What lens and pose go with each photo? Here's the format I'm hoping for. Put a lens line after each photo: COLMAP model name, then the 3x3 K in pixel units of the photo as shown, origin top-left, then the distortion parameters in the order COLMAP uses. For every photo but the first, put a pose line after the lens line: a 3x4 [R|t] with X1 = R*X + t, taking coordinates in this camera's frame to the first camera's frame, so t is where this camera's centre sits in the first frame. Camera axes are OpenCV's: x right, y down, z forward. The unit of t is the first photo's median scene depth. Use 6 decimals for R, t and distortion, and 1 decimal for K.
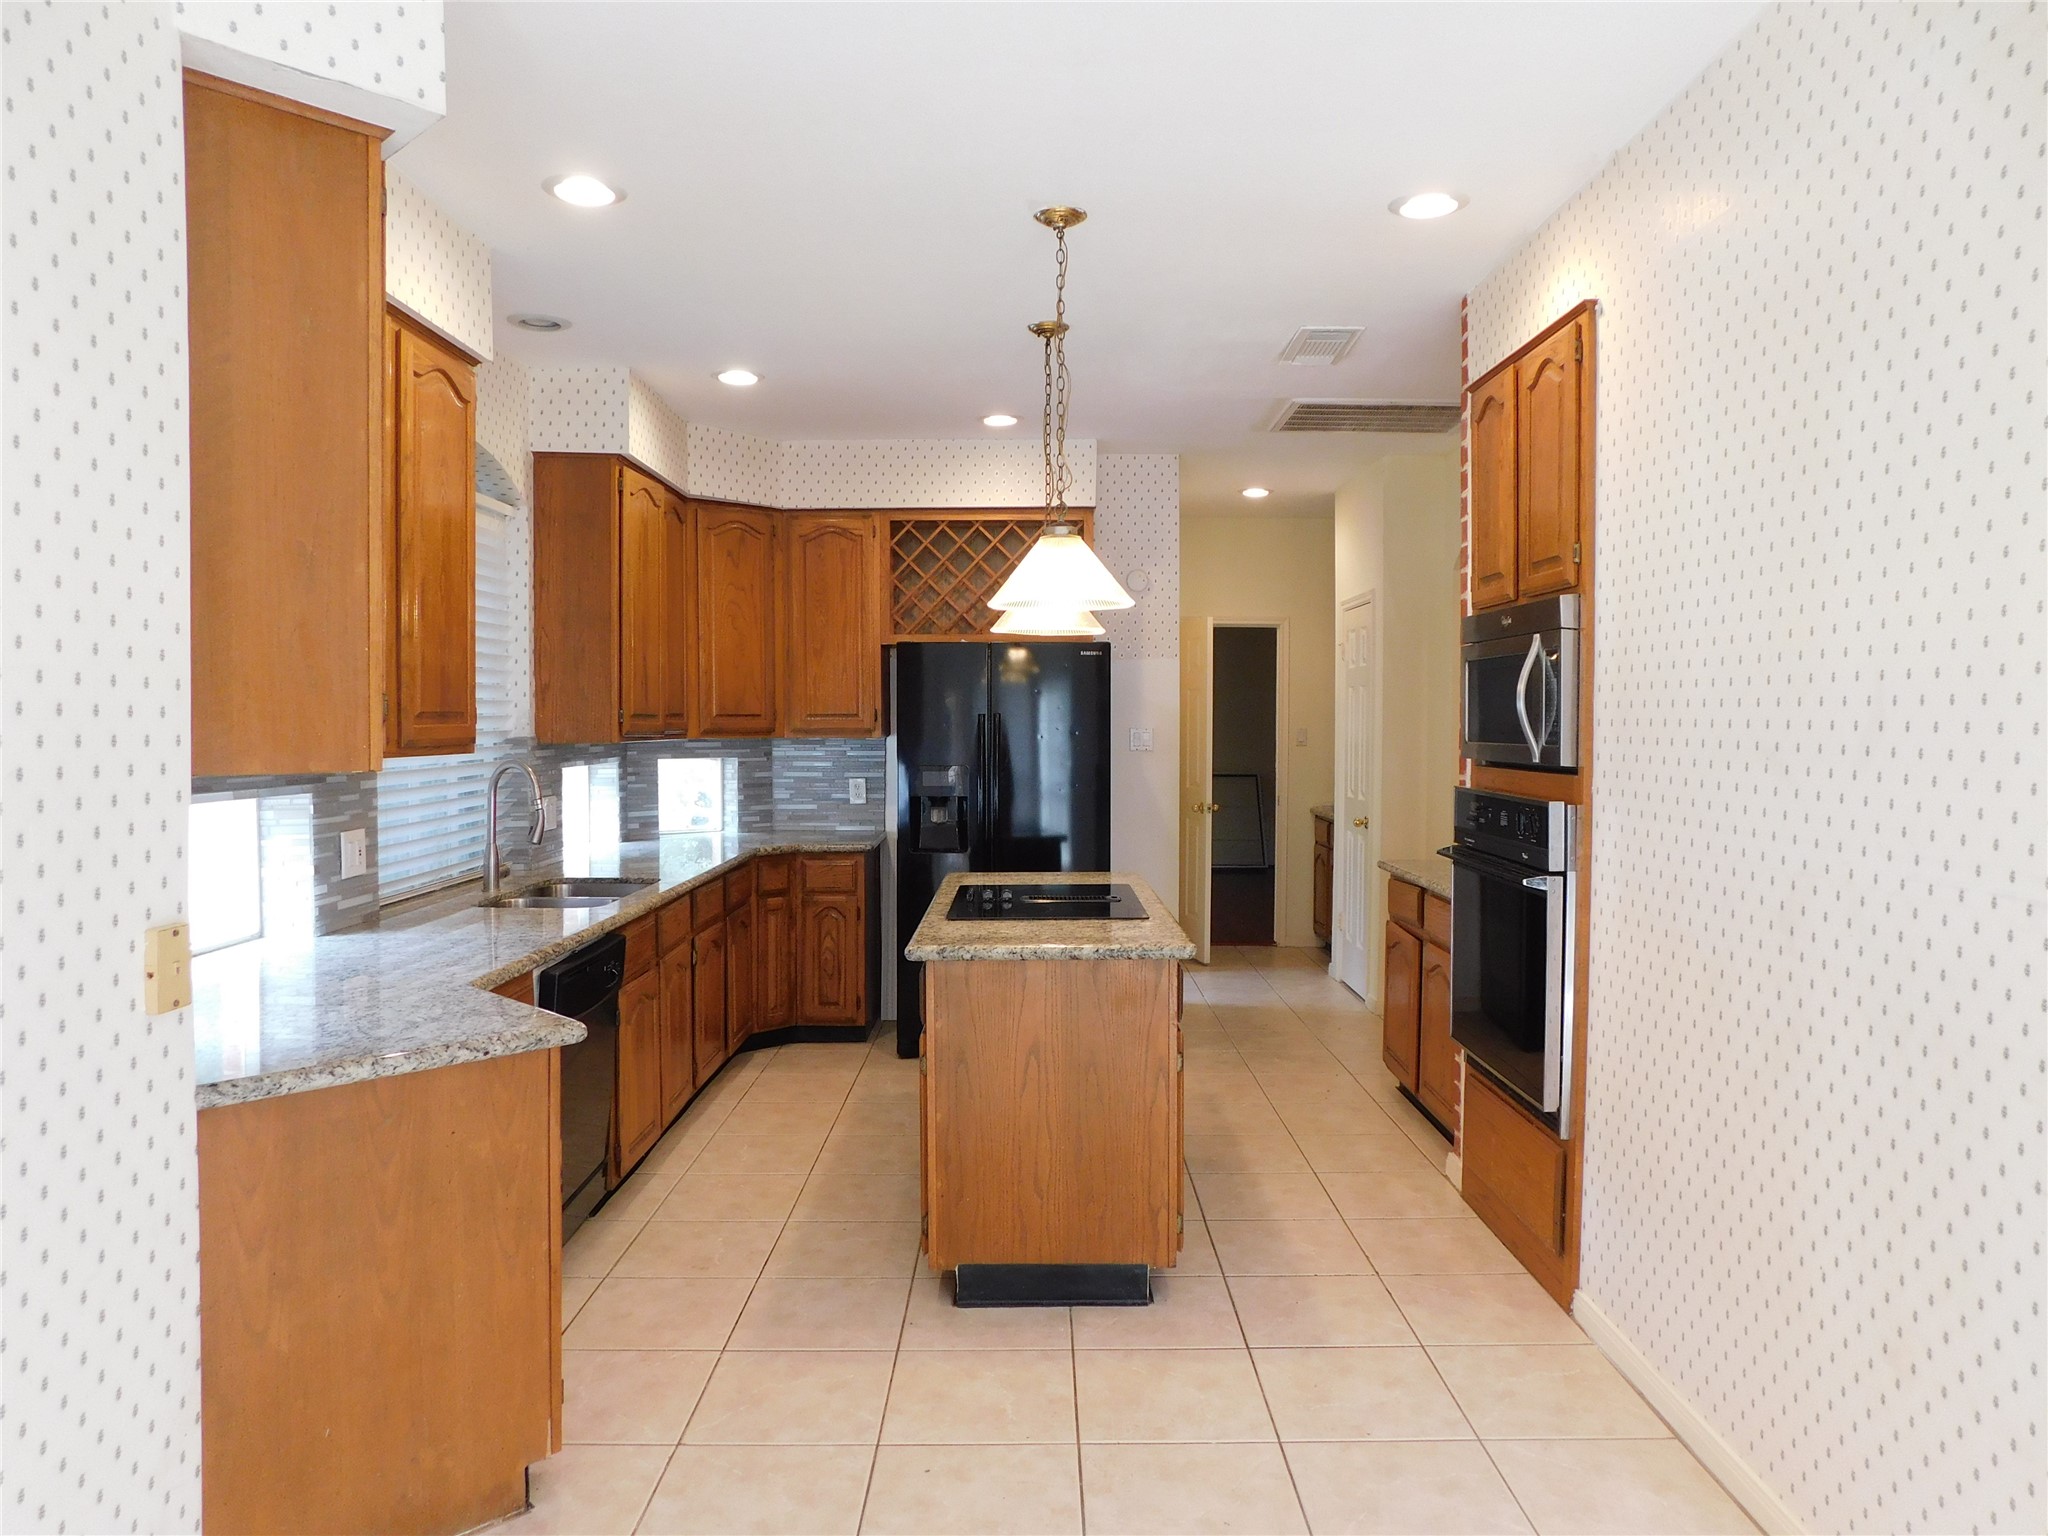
lens RADIAL K [[1353.0, 0, 1038.4], [0, 1353.0, 751.1], [0, 0, 1]] dist [-0.062556, 0.052308]
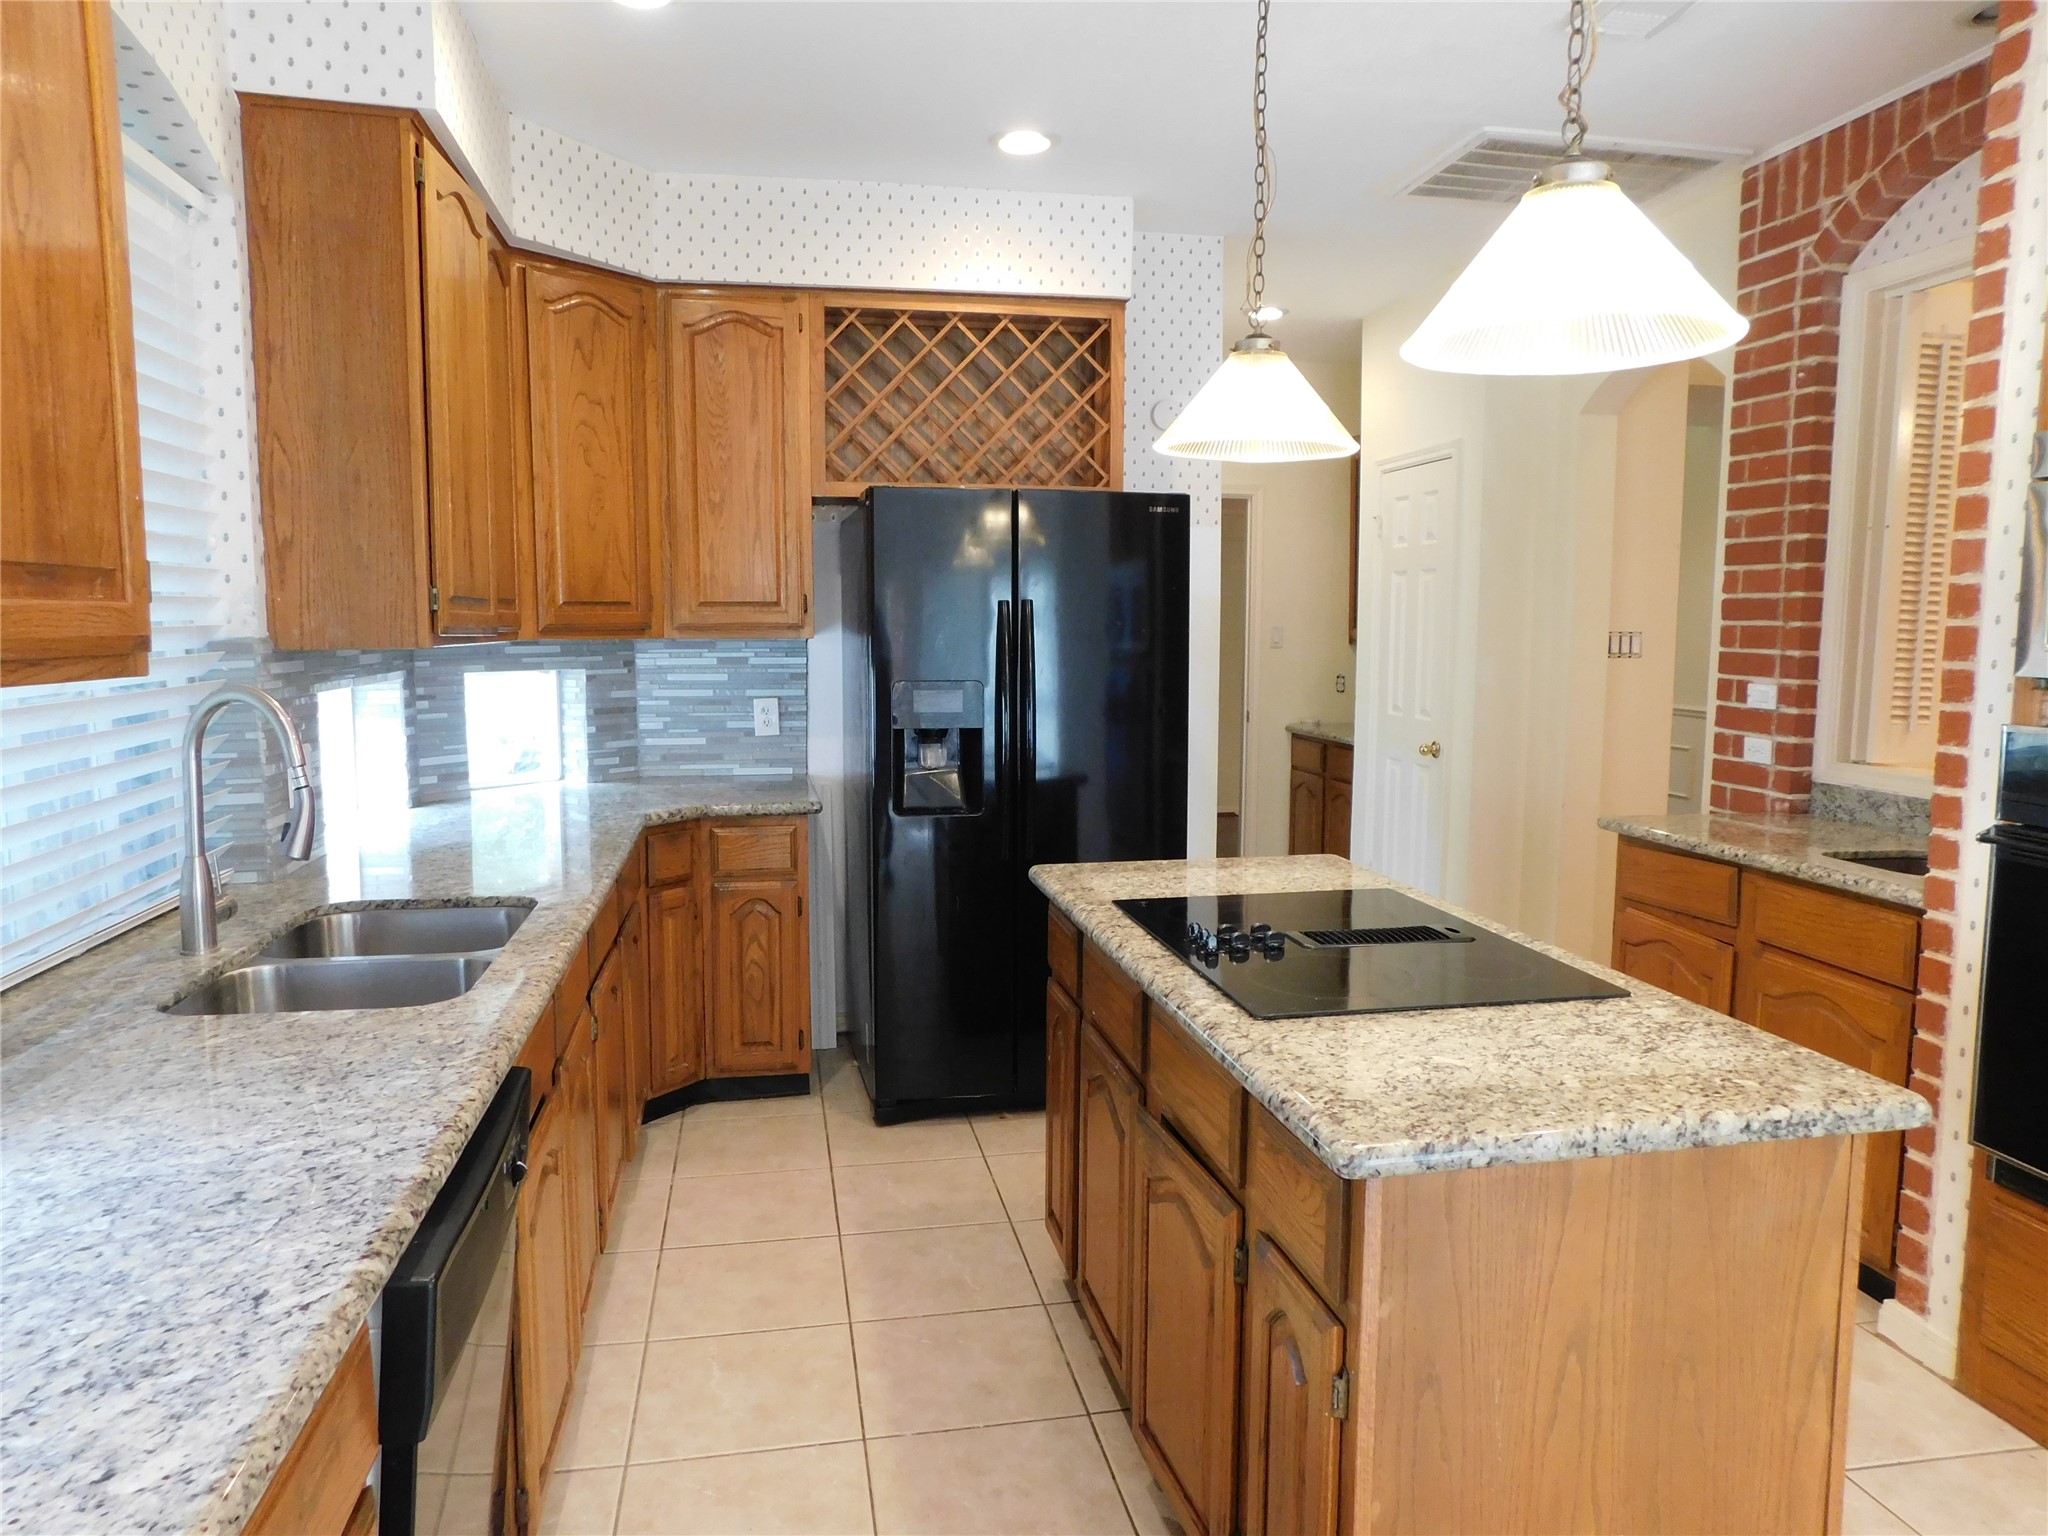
lens RADIAL K [[1361.4, 0, 1038.1], [0, 1361.4, 755.1], [0, 0, 1]] dist [-0.063036, 0.059502]
pose [[0.981832, -0.016275, 0.189052, -0.168000], [0.001895, 0.997106, 0.075996, -0.003883], [-0.189742, -0.074257, 0.979022, 0.395710]]
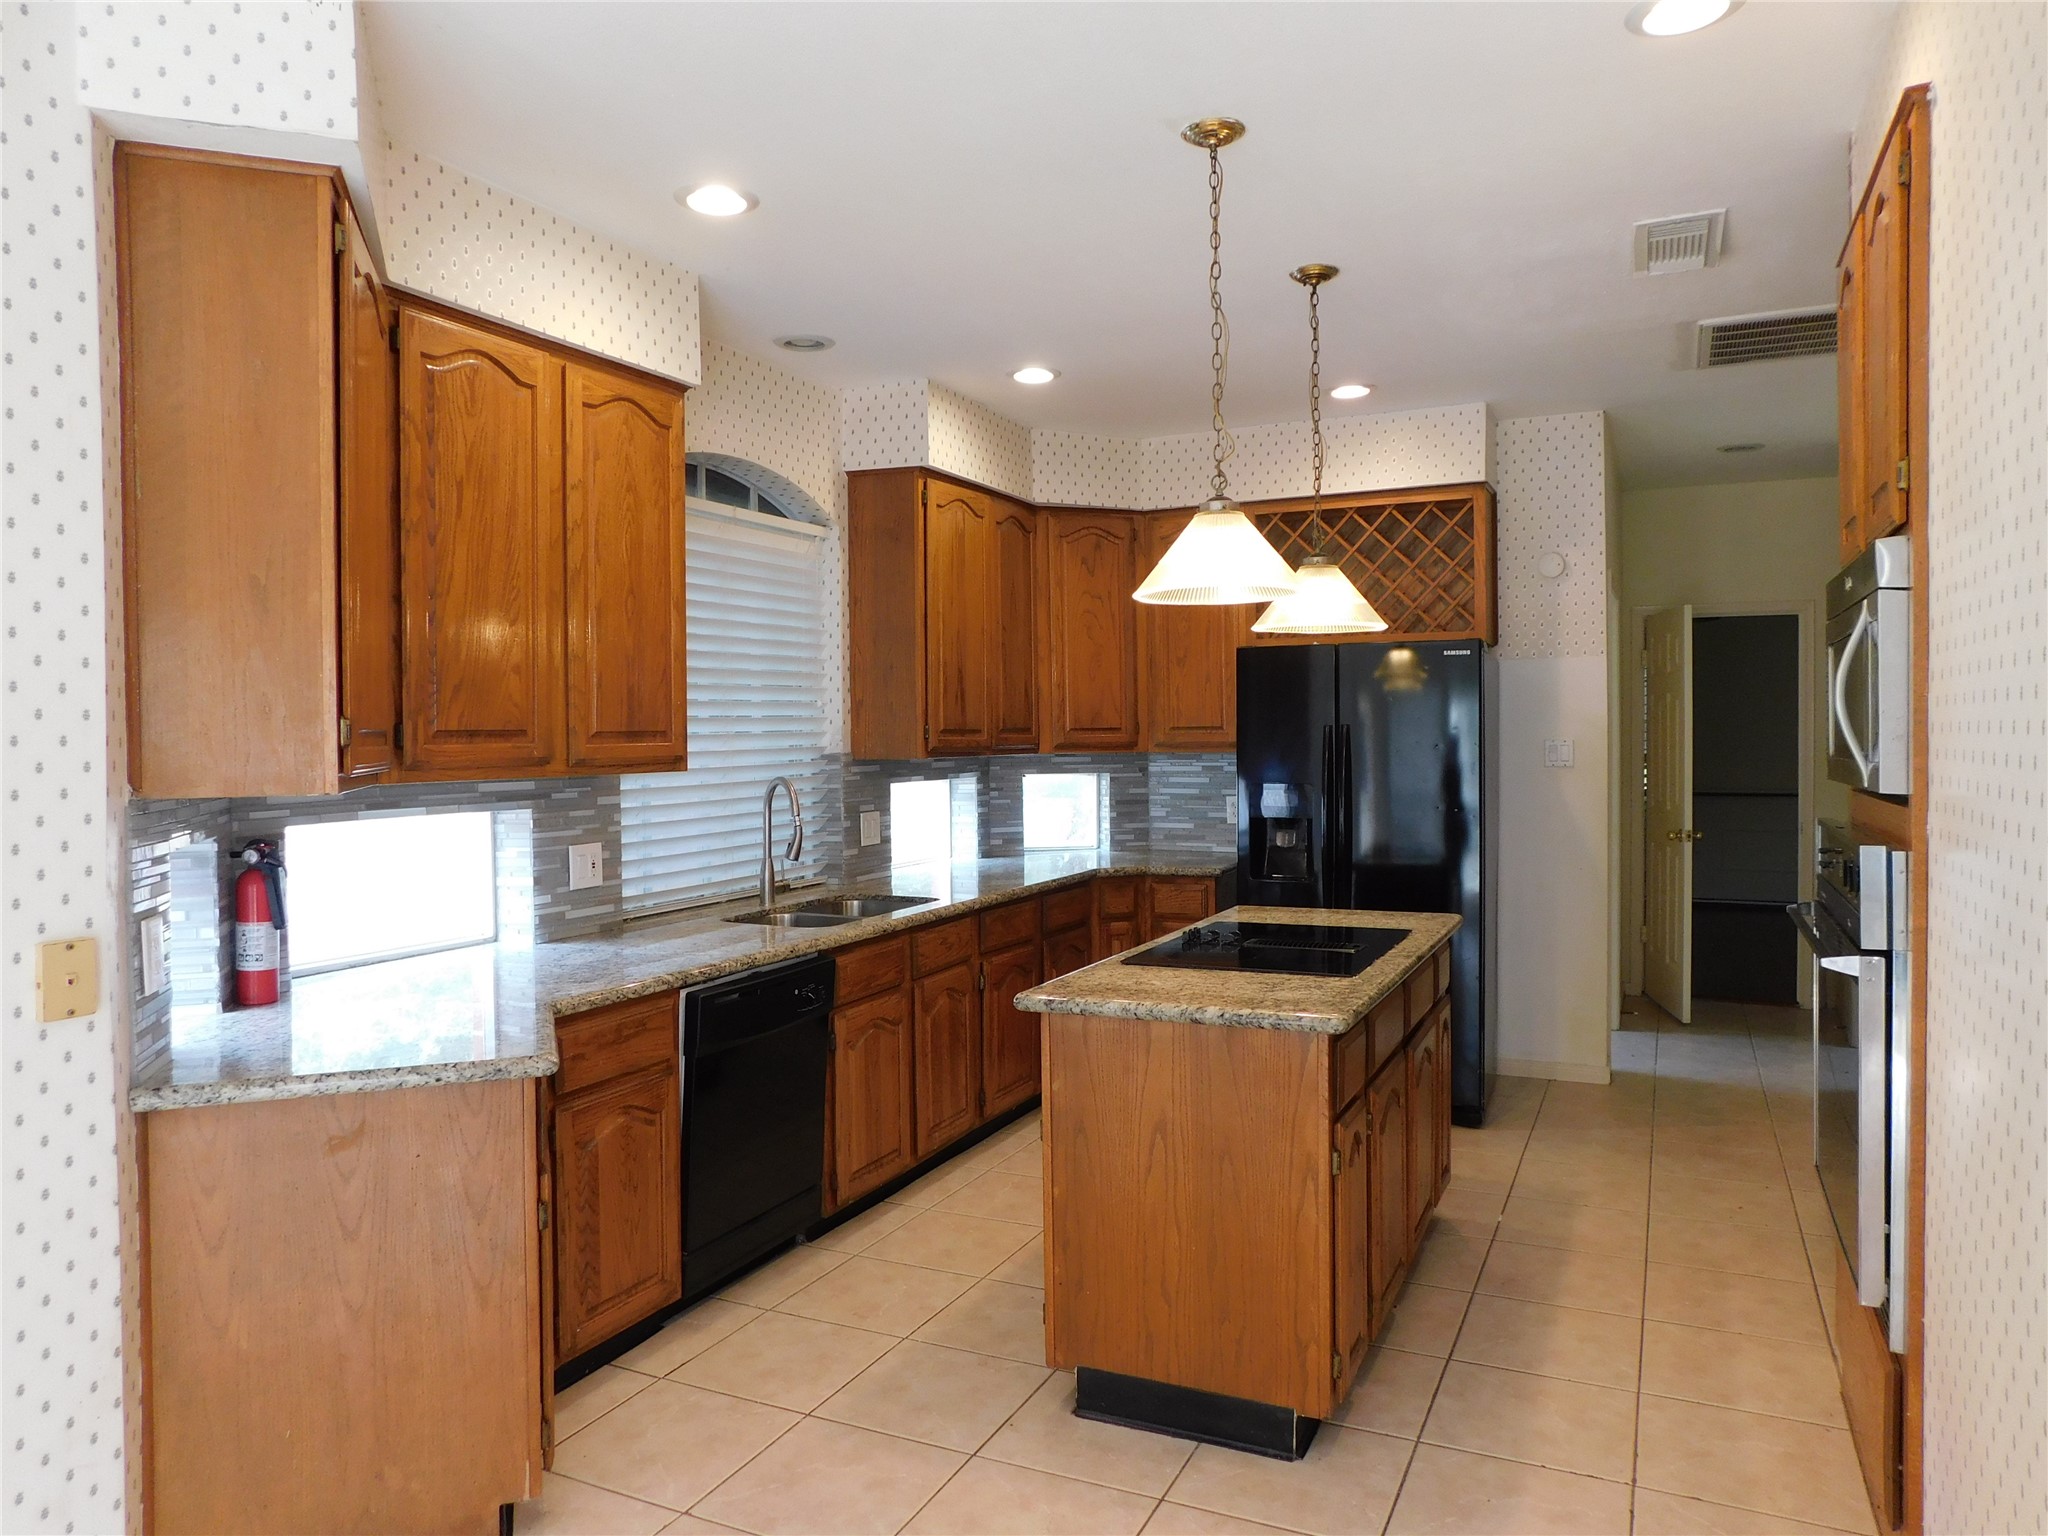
lens RADIAL K [[1361.4, 0, 1038.1], [0, 1361.4, 755.1], [0, 0, 1]] dist [-0.063036, 0.059502]
pose [[0.903167, -0.002091, -0.429285, 0.187613], [-0.000150, 0.999987, -0.005188, -0.003722], [0.429290, 0.004751, 0.903154, 0.132161]]
